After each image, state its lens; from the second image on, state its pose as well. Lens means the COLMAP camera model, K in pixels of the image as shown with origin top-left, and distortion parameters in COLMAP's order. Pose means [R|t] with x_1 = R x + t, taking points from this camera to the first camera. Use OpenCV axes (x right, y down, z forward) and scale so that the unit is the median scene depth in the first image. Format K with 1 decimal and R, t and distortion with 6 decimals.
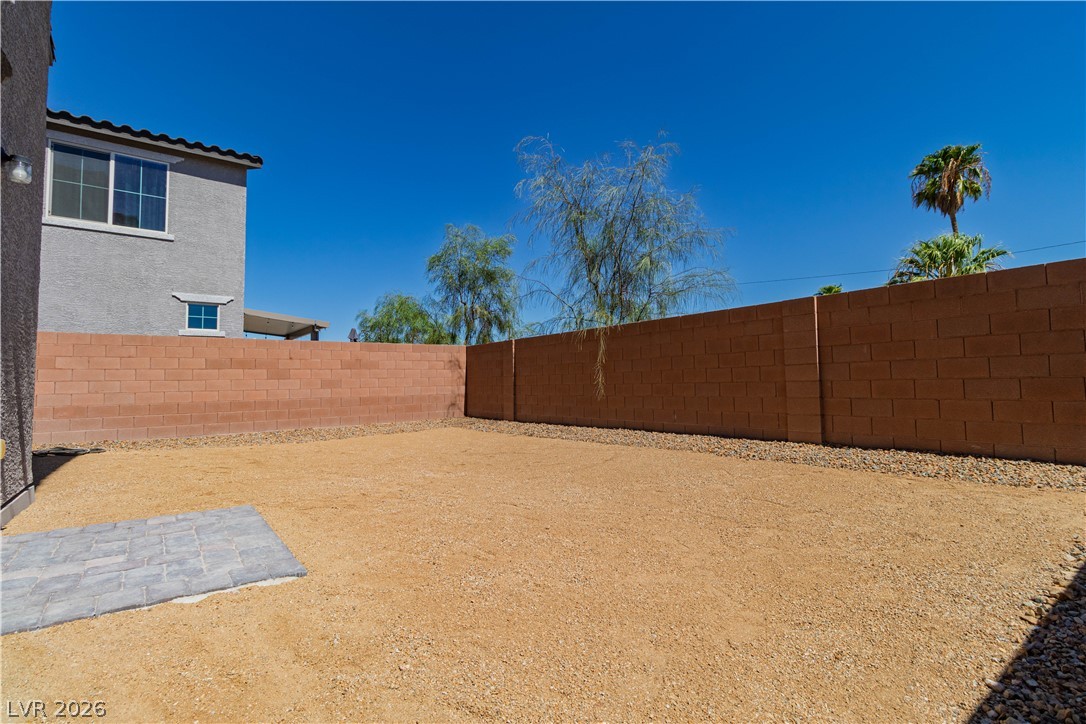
lens RADIAL K [[519.2, 0, 563.5], [0, 519.2, 351.3], [0, 0, 1]] dist [-0.001115, 0.000067]
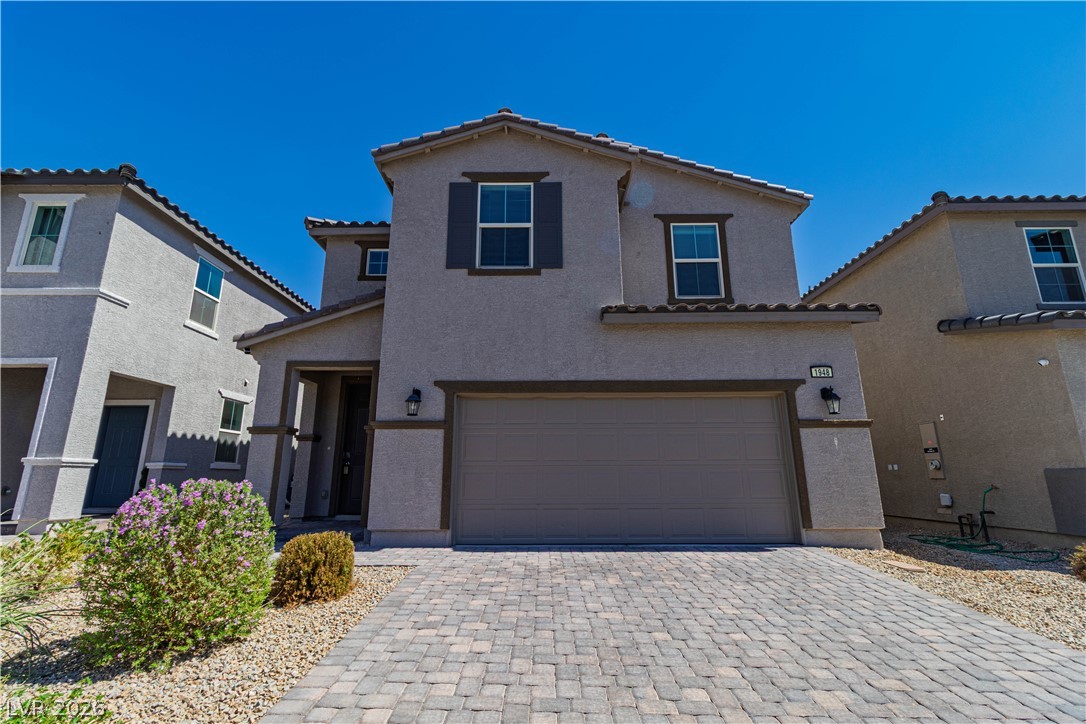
lens RADIAL K [[502.8, 0, 541.2], [0, 502.8, 352.3], [0, 0, 1]] dist [0.001532, 0.000486]
pose [[0.635199, 0.197297, 0.746723, -1.066207], [-0.048377, 0.975087, -0.216483, 0.007983], [-0.770832, 0.101386, 0.628919, -0.168216]]
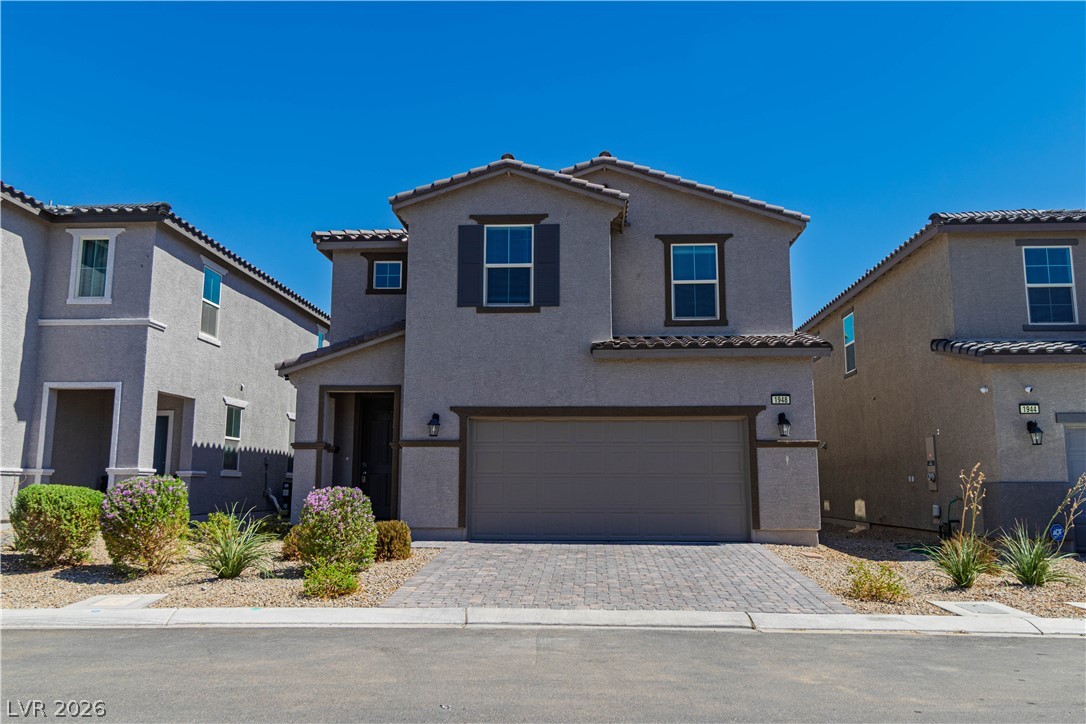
lens RADIAL K [[859.4, 0, 537.7], [0, 859.4, 350.8], [0, 0, 1]] dist [0.001390, 0.003200]
pose [[0.677889, 0.130276, 0.723529, -1.543046], [-0.053164, 0.990284, -0.128497, -0.012848], [-0.733239, 0.048641, 0.678229, -0.654161]]
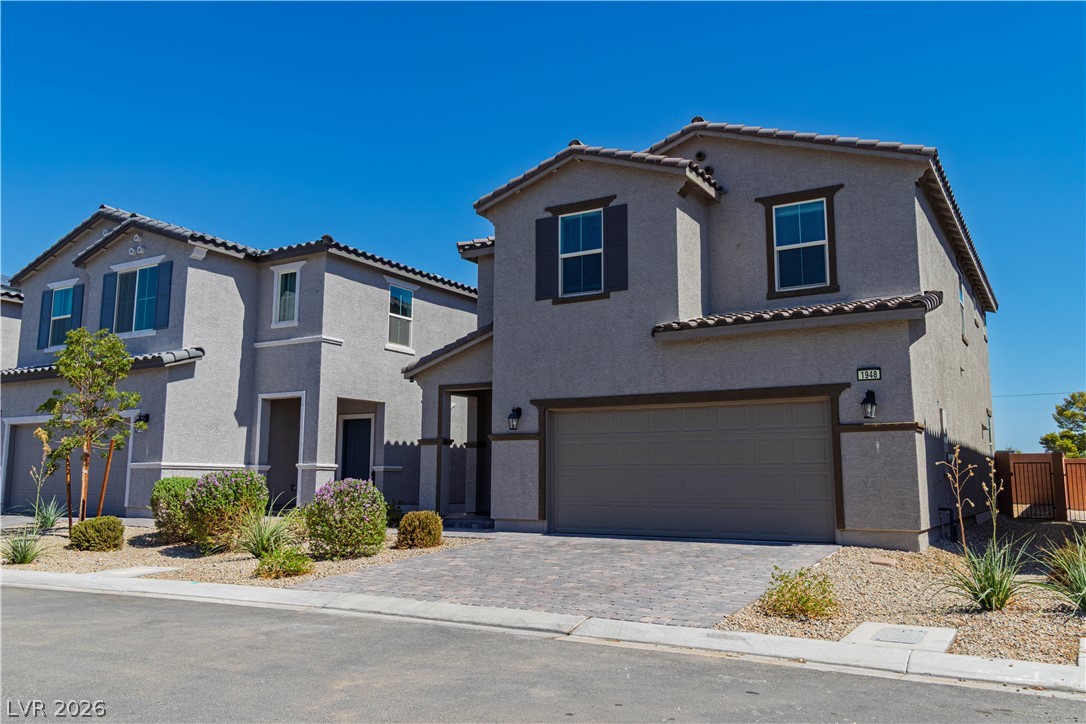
lens RADIAL K [[853.2, 0, 547.4], [0, 853.2, 351.4], [0, 0, 1]] dist [0.000326, -0.001104]
pose [[0.939777, 0.068249, 0.334904, -1.084729], [-0.035487, 0.994049, -0.102994, -0.030099], [-0.339940, 0.084906, 0.936607, -0.913869]]
